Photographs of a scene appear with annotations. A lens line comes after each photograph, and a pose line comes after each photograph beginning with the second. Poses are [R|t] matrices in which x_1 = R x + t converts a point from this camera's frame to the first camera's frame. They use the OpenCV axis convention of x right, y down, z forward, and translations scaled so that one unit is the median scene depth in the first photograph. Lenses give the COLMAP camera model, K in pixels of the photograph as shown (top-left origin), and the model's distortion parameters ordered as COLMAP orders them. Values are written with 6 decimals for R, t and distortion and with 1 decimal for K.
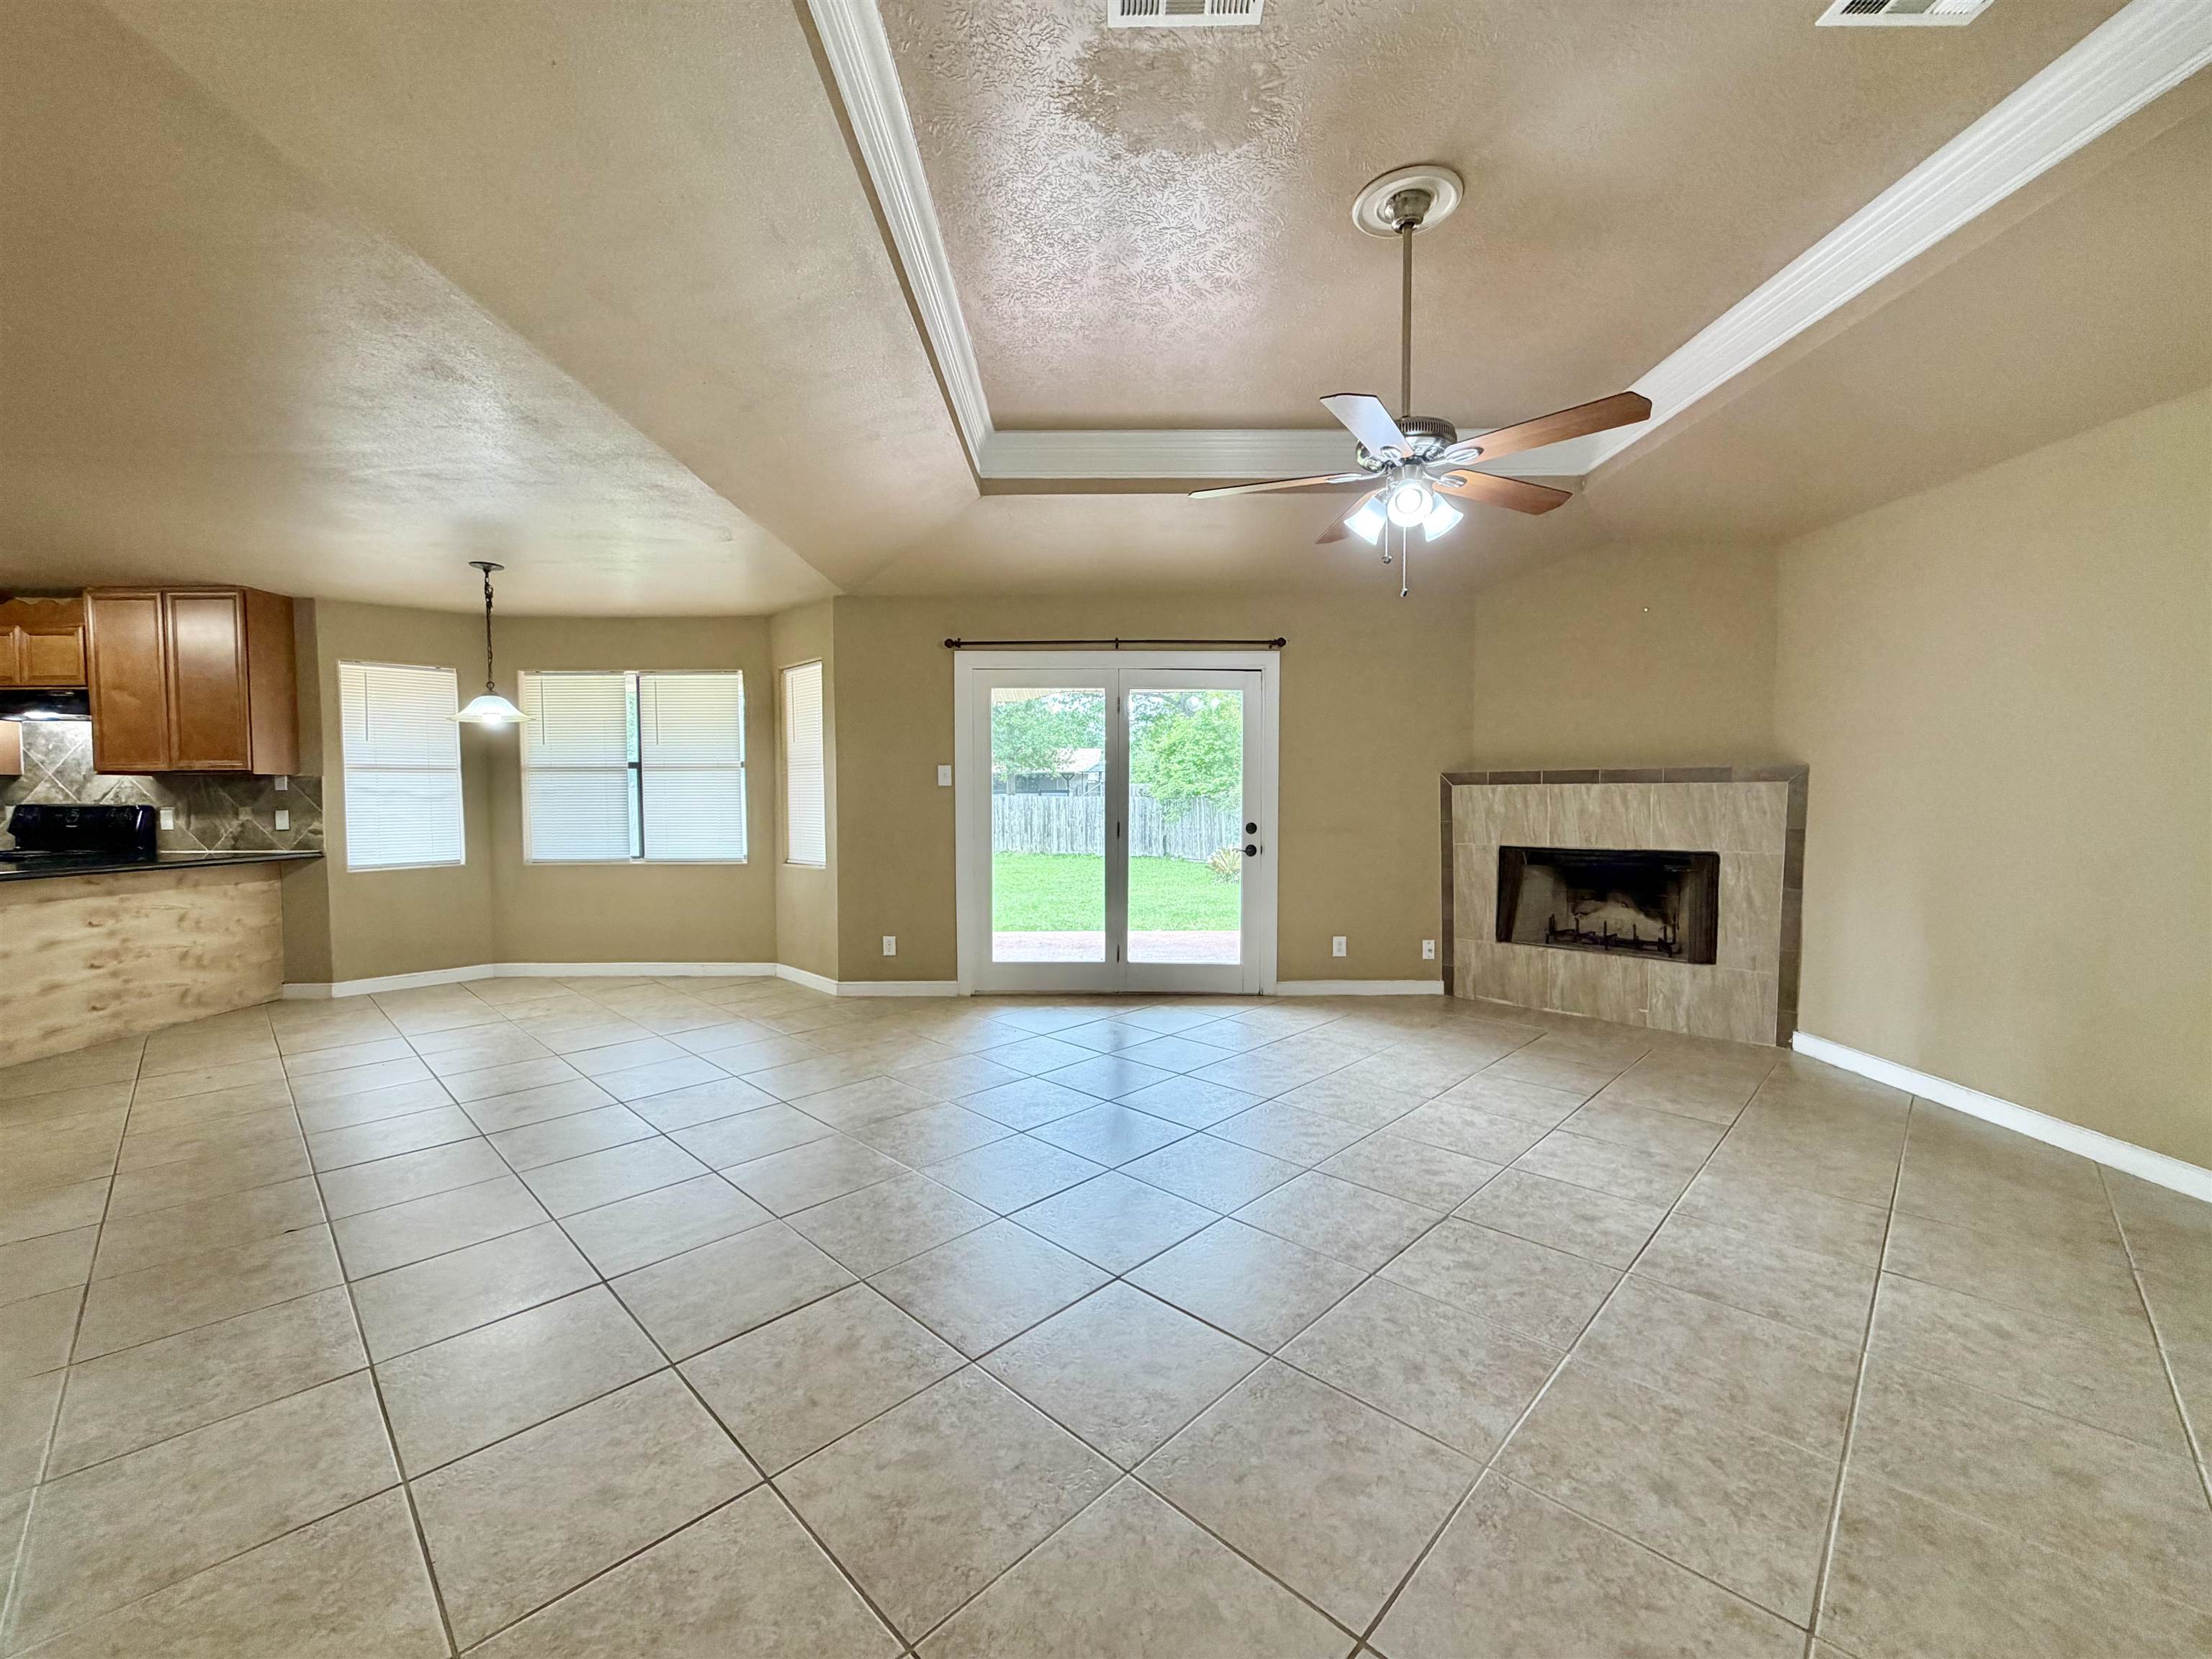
lens RADIAL K [[883.1, 0, 1100.7], [0, 883.1, 831.1], [0, 0, 1]] dist [-0.001329, 0.000580]
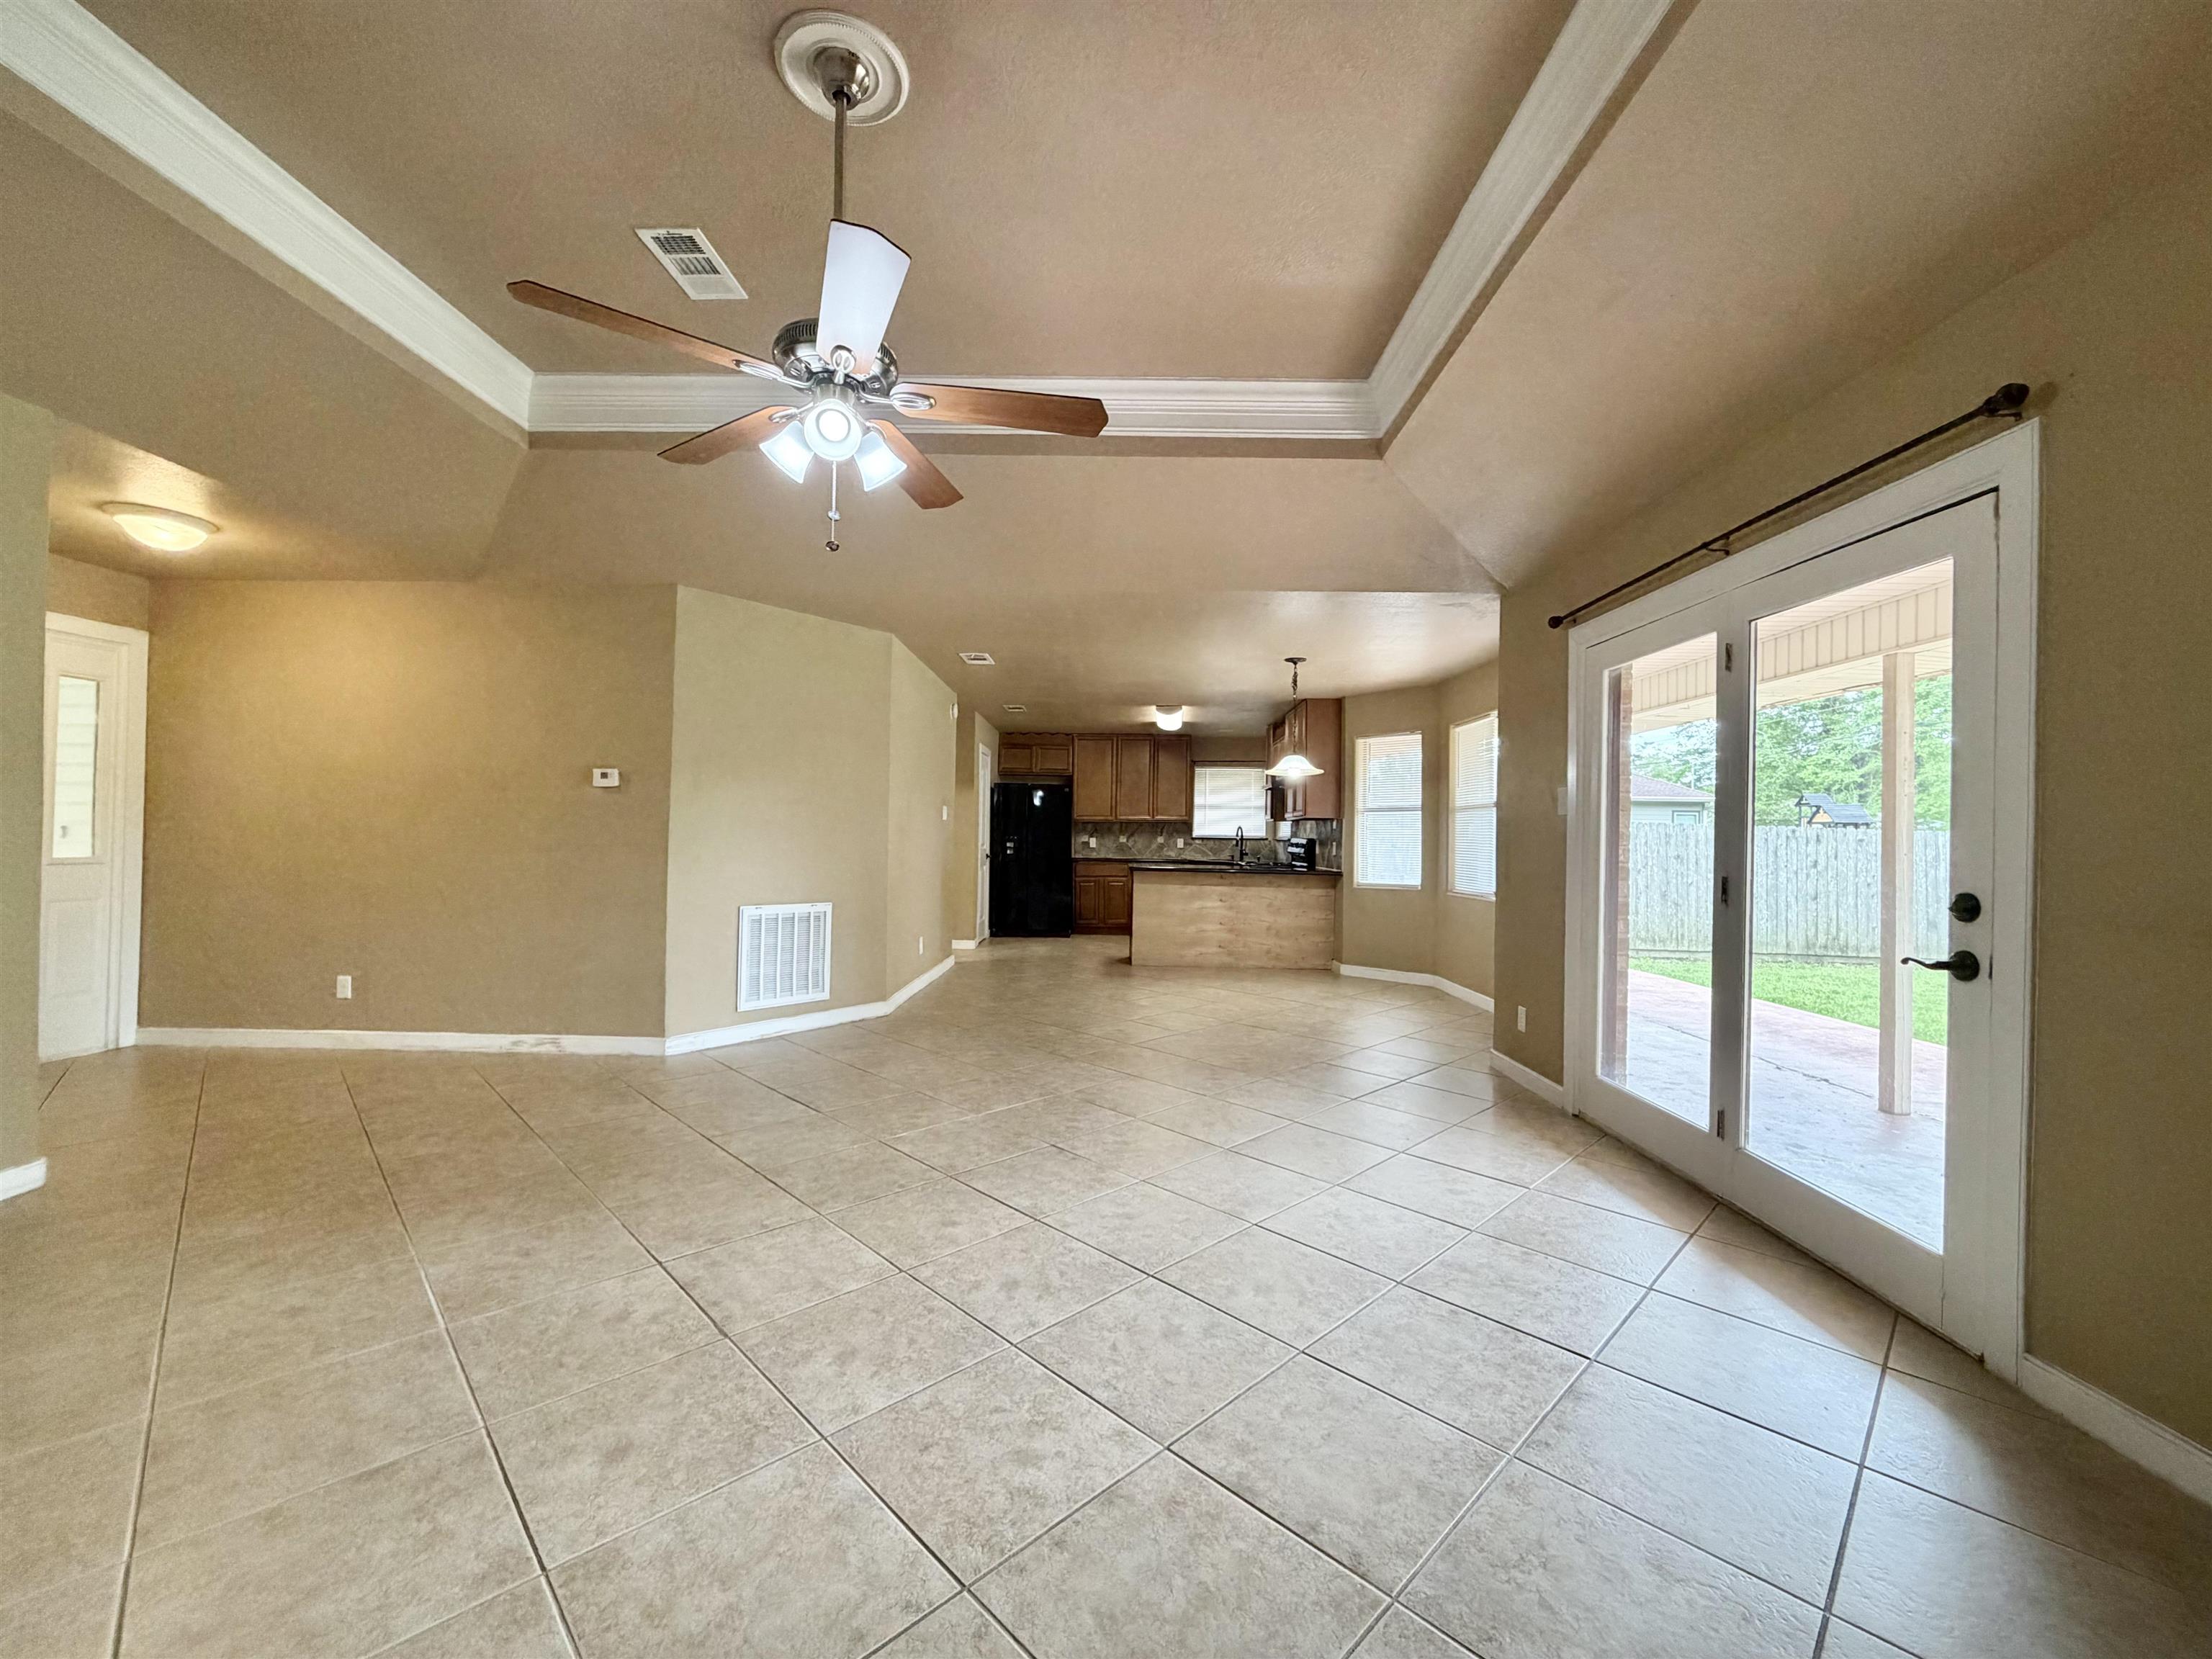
lens RADIAL K [[883.1, 0, 1100.0], [0, 883.1, 833.3], [0, 0, 1]] dist [-0.001329, 0.000580]
pose [[-0.021053, -0.003317, -0.999773, 0.590443], [-0.057659, 0.998334, -0.002098, -0.013587], [0.998114, 0.057602, -0.021209, 0.666415]]
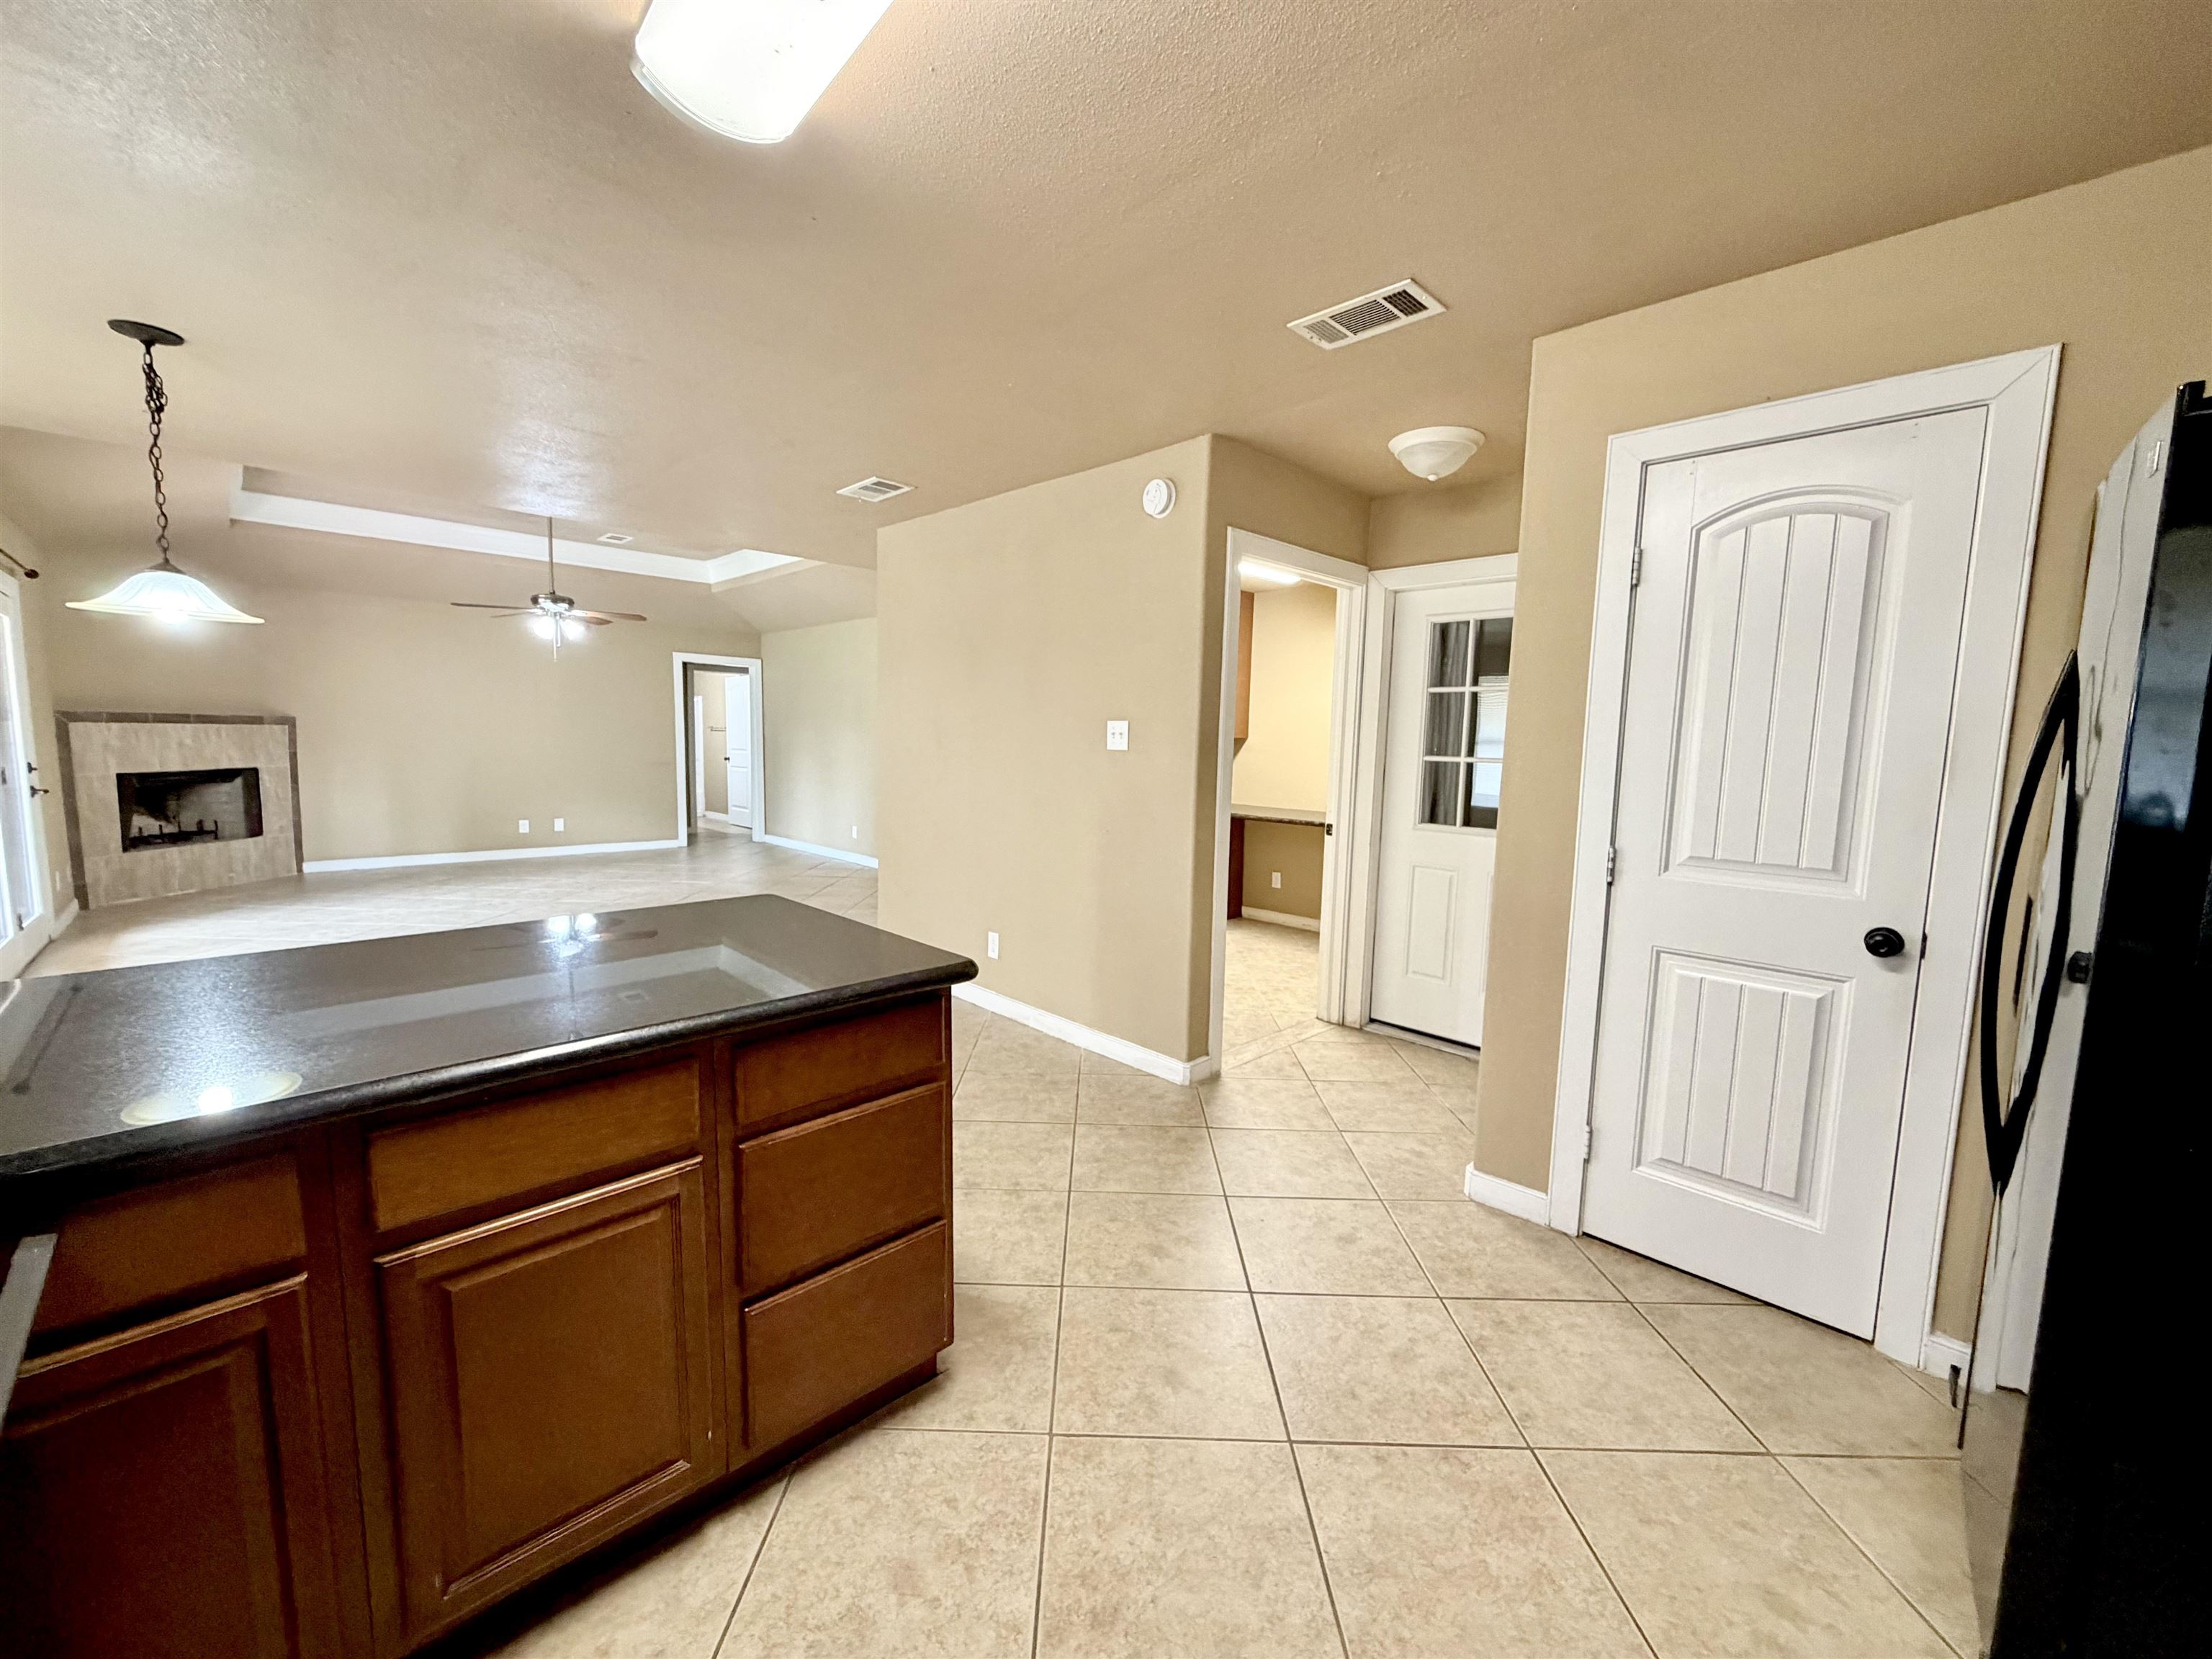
lens RADIAL K [[883.1, 0, 1098.6], [0, 883.1, 830.3], [0, 0, 1]] dist [-0.001329, 0.000580]
pose [[-0.695381, -0.088065, 0.713225, -1.368756], [0.009103, 0.991304, 0.131276, -0.053242], [-0.718584, 0.097779, -0.688532, 0.880028]]
